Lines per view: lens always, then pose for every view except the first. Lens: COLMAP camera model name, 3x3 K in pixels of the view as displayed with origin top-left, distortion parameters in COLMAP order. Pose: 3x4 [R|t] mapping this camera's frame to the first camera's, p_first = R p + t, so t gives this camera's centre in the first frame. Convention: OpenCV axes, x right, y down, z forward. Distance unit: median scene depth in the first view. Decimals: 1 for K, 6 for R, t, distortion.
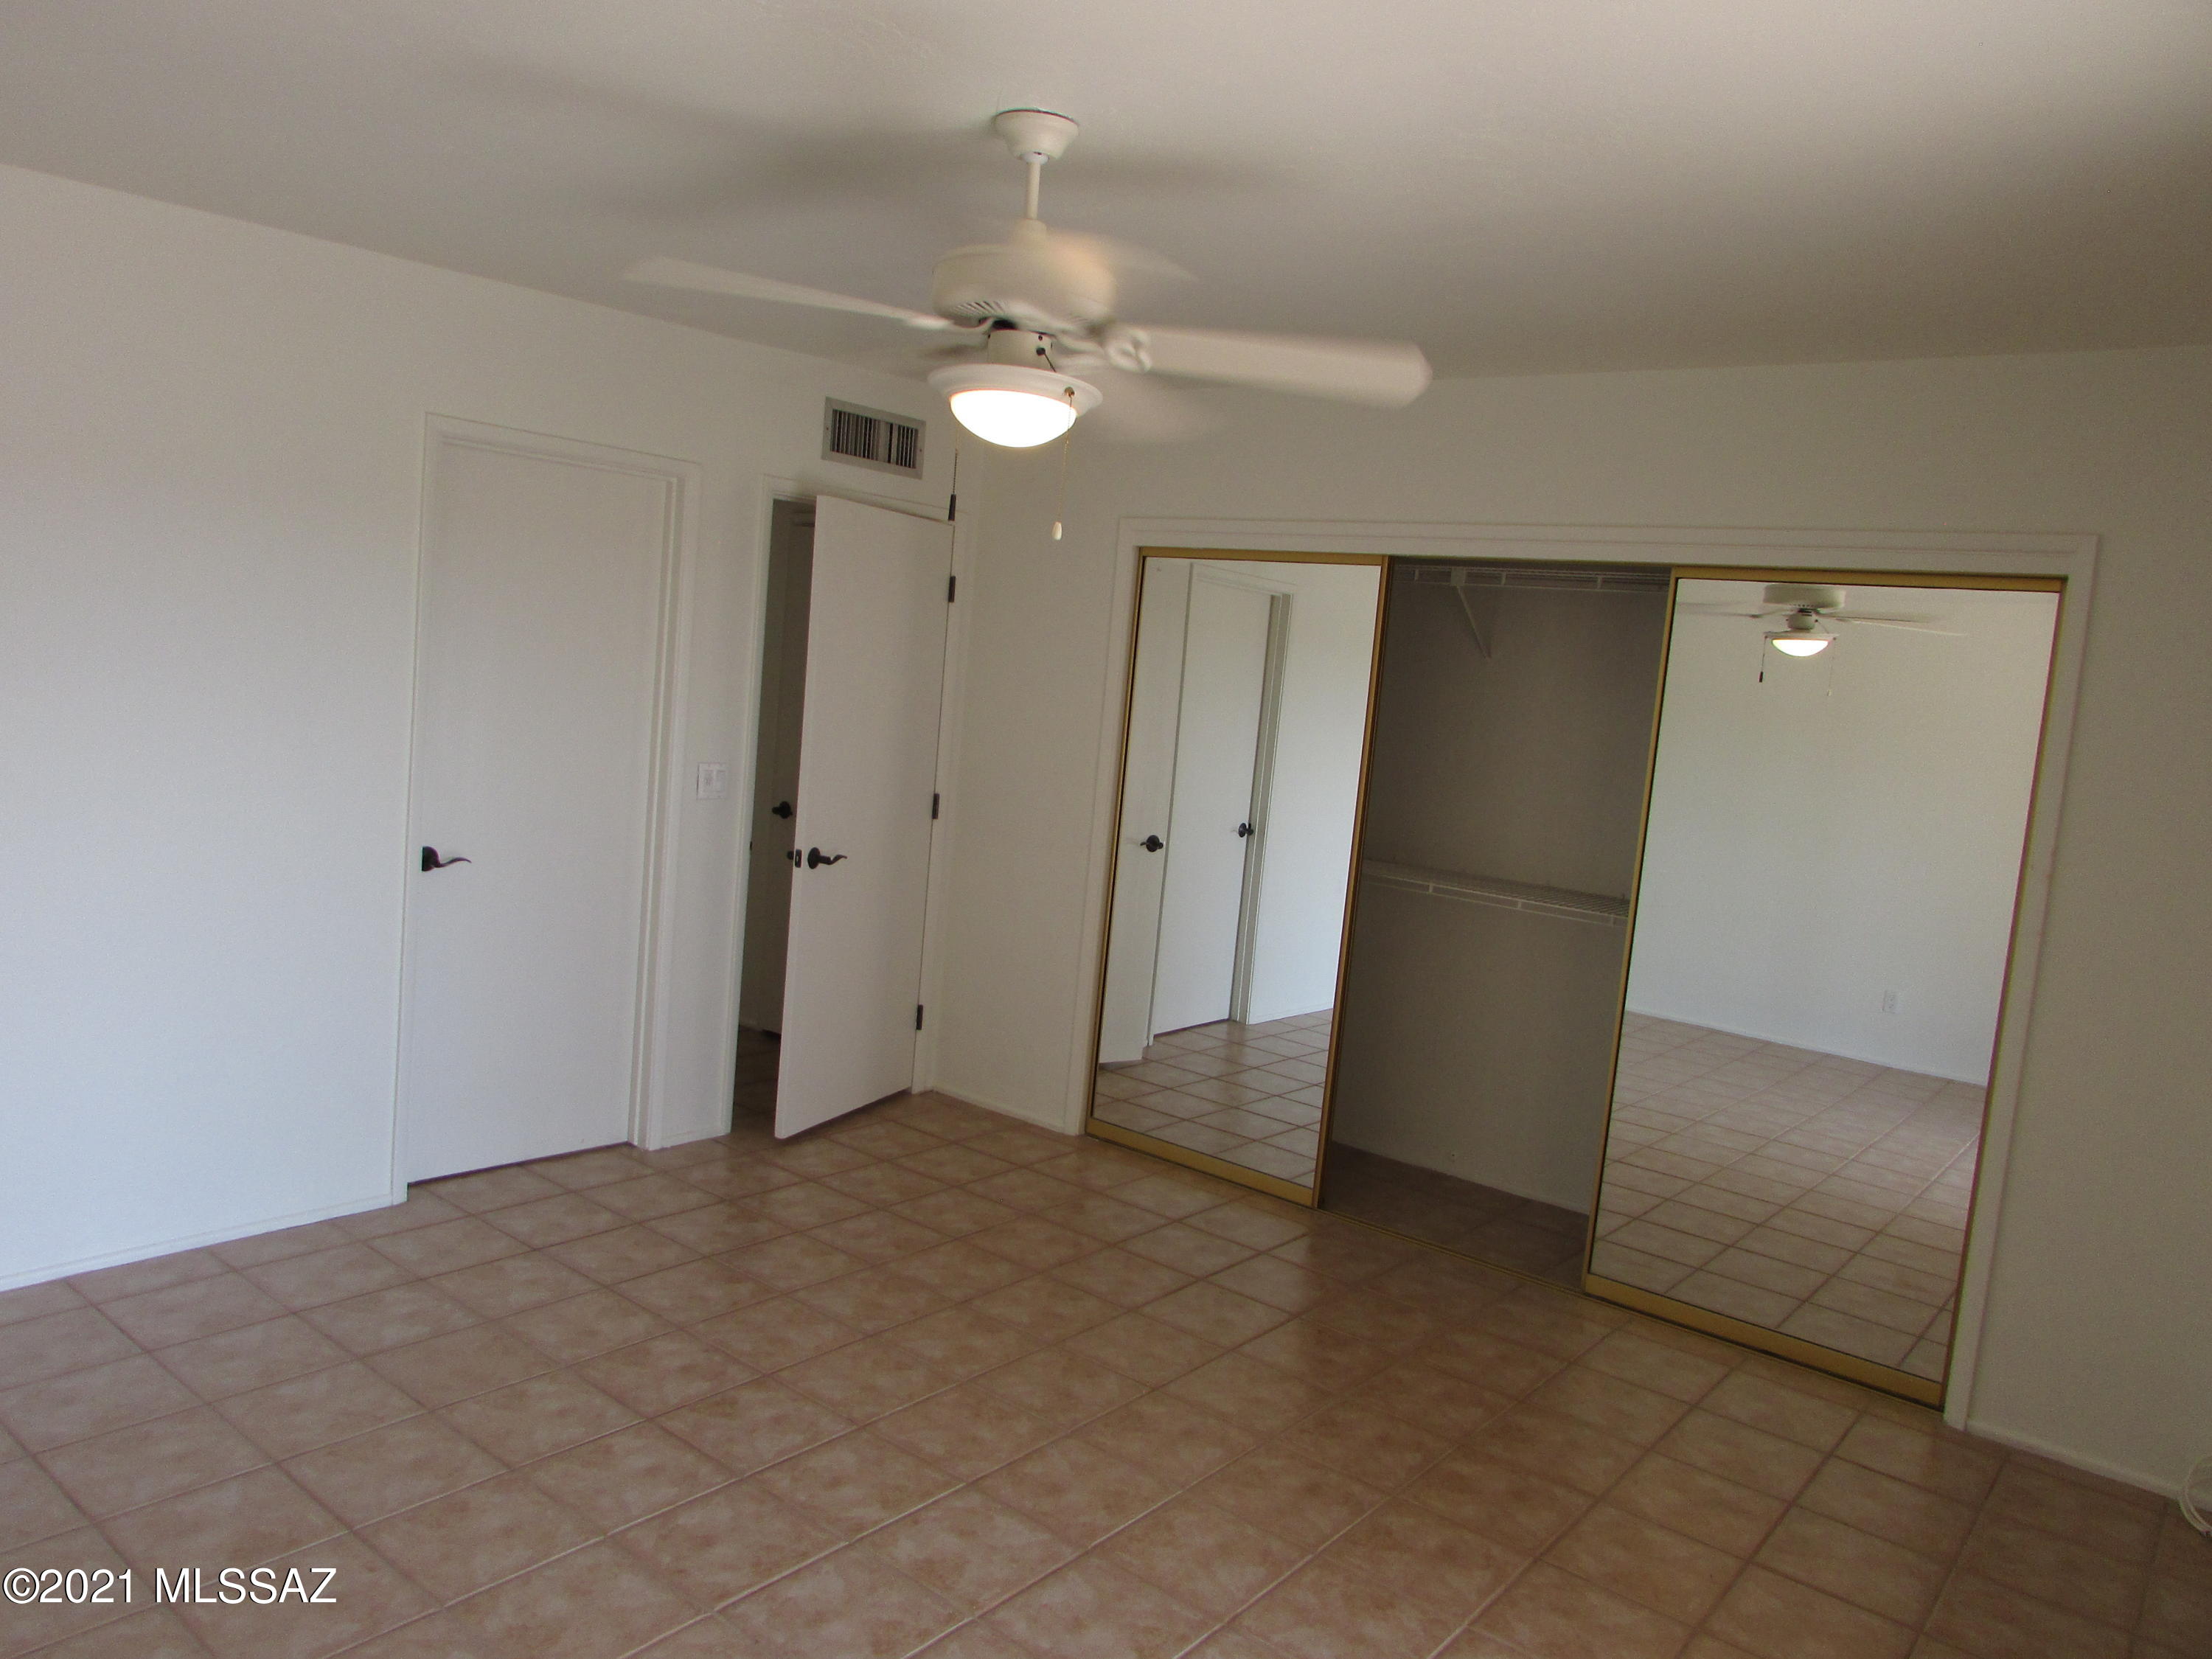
lens RADIAL K [[1584.9, 0, 1094.9], [0, 1584.9, 818.1], [0, 0, 1]] dist [-0.011939, 0.001535]
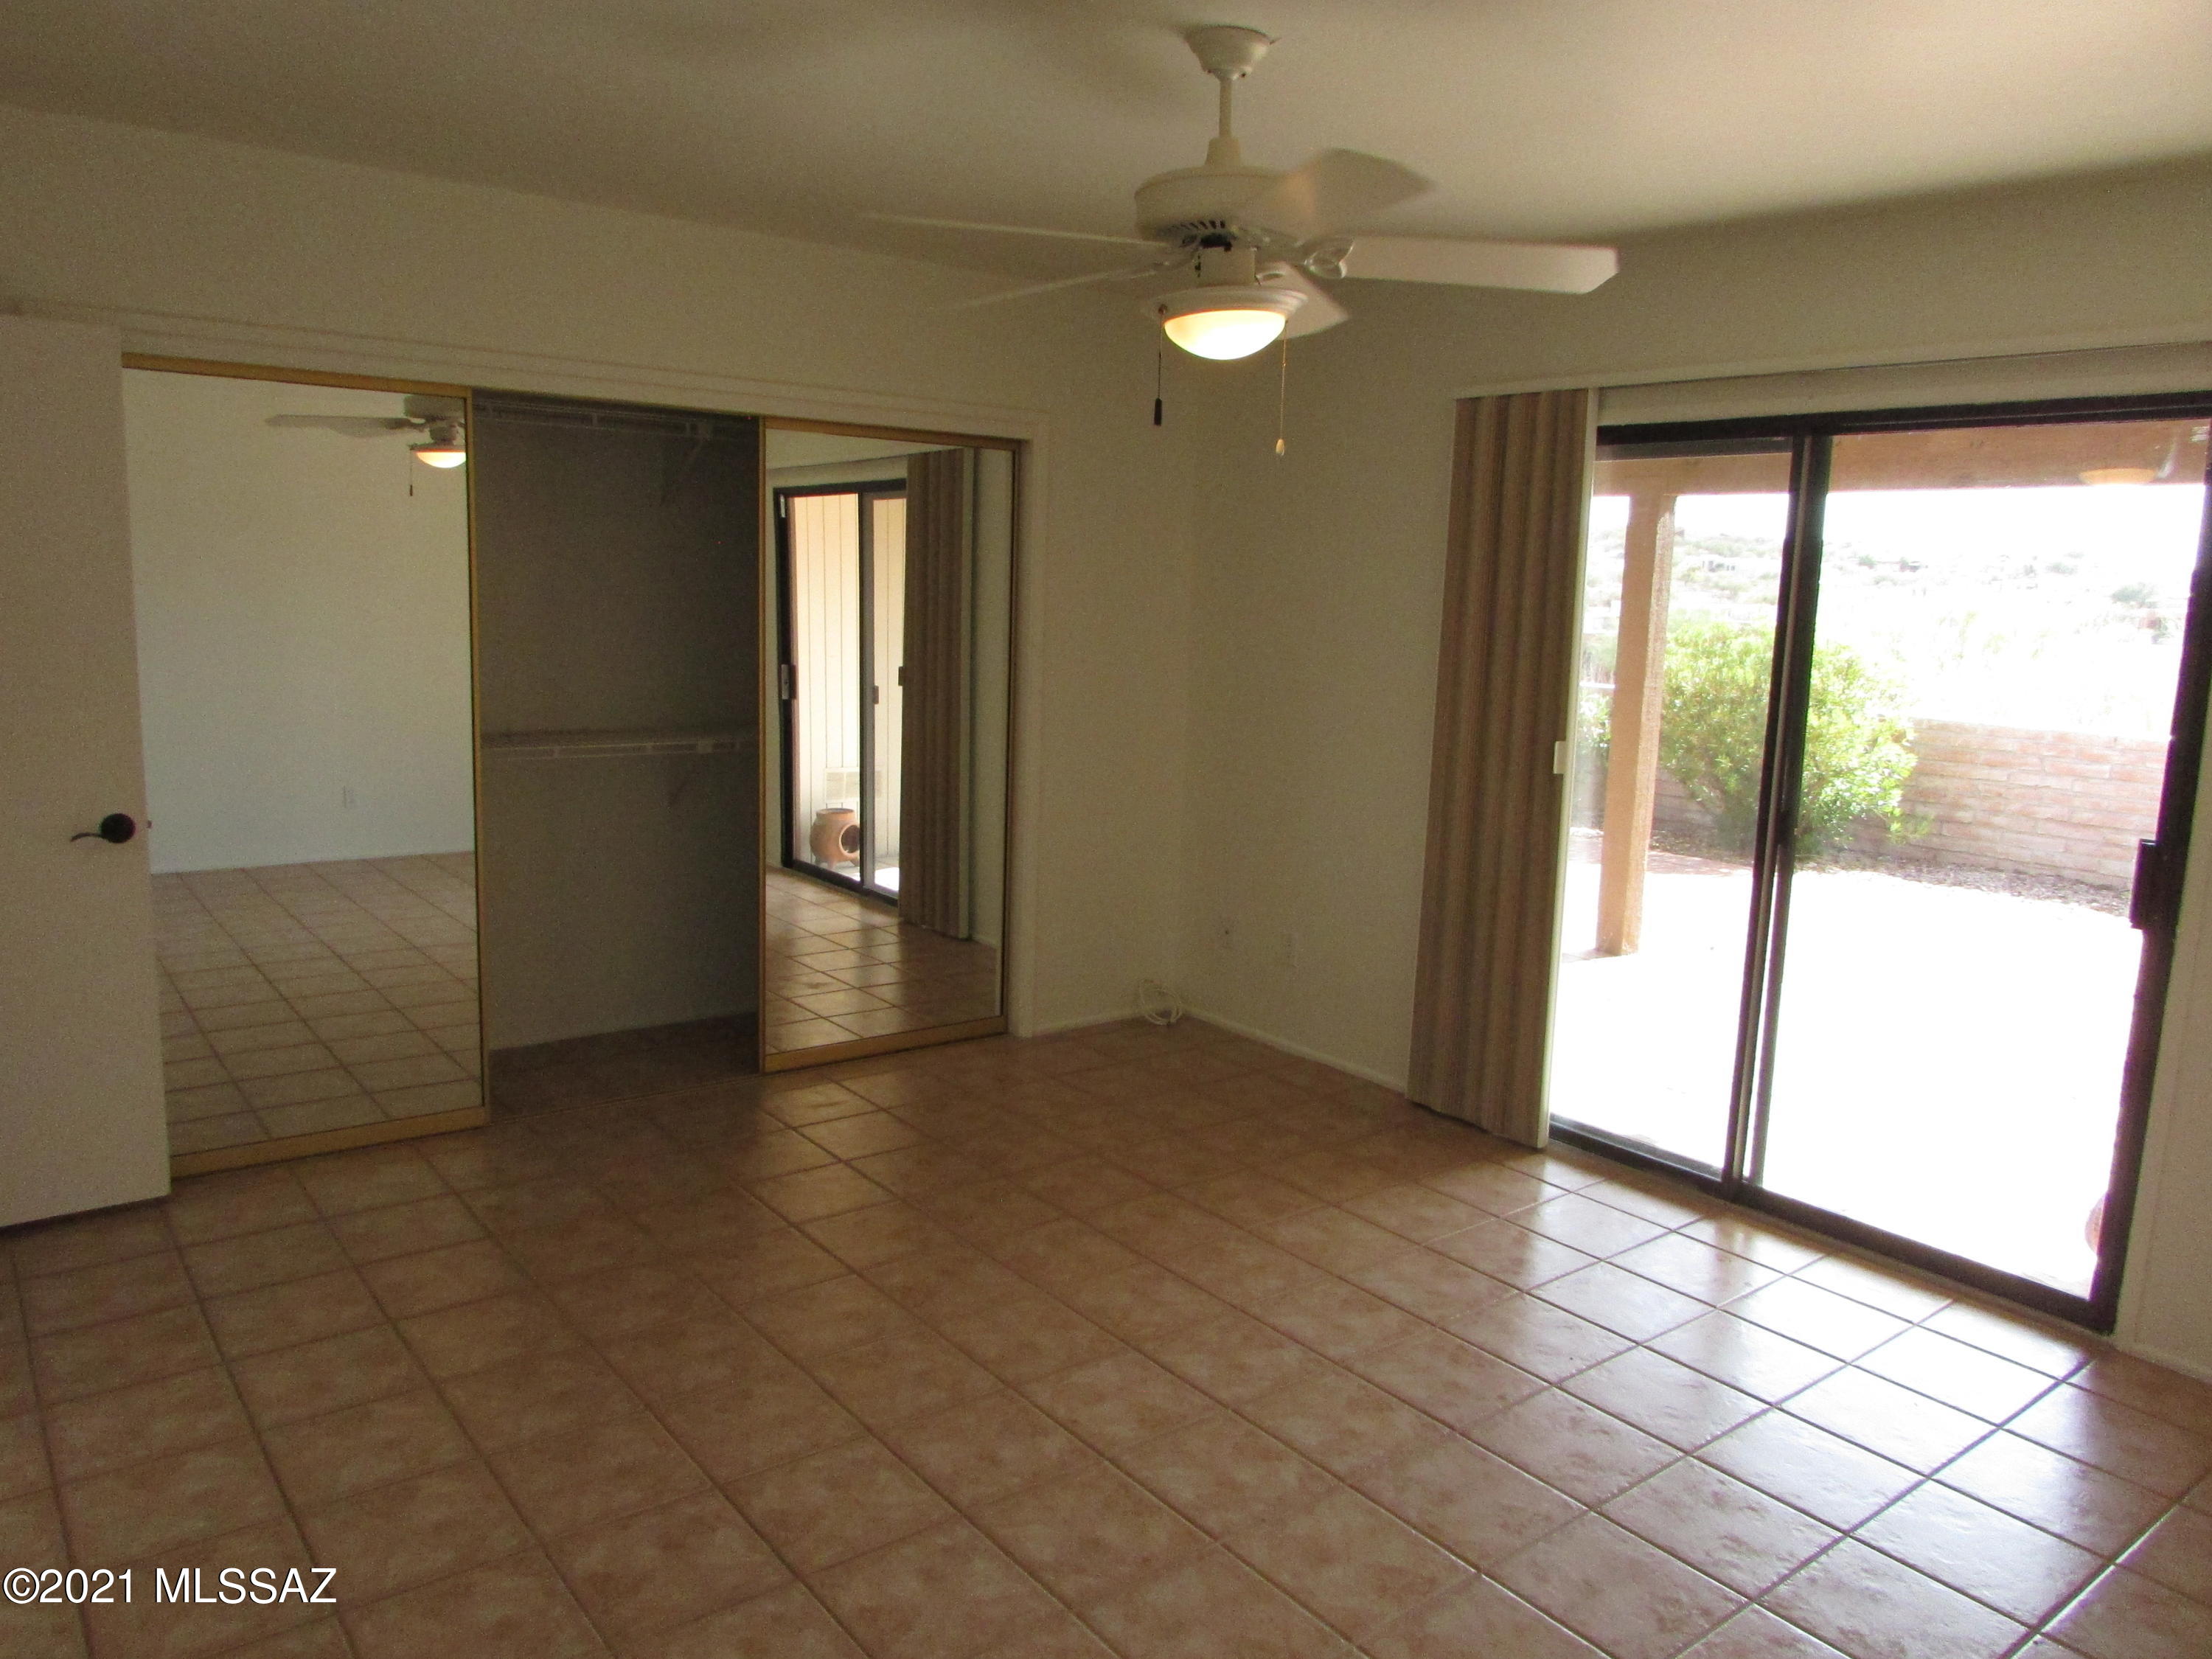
lens RADIAL K [[1584.9, 0, 1093.5], [0, 1584.9, 822.1], [0, 0, 1]] dist [-0.011939, 0.001535]
pose [[0.230839, -0.227717, 0.945969, -0.827318], [0.076173, 0.973473, 0.215750, -0.125022], [-0.970006, 0.022254, 0.242062, 0.614535]]
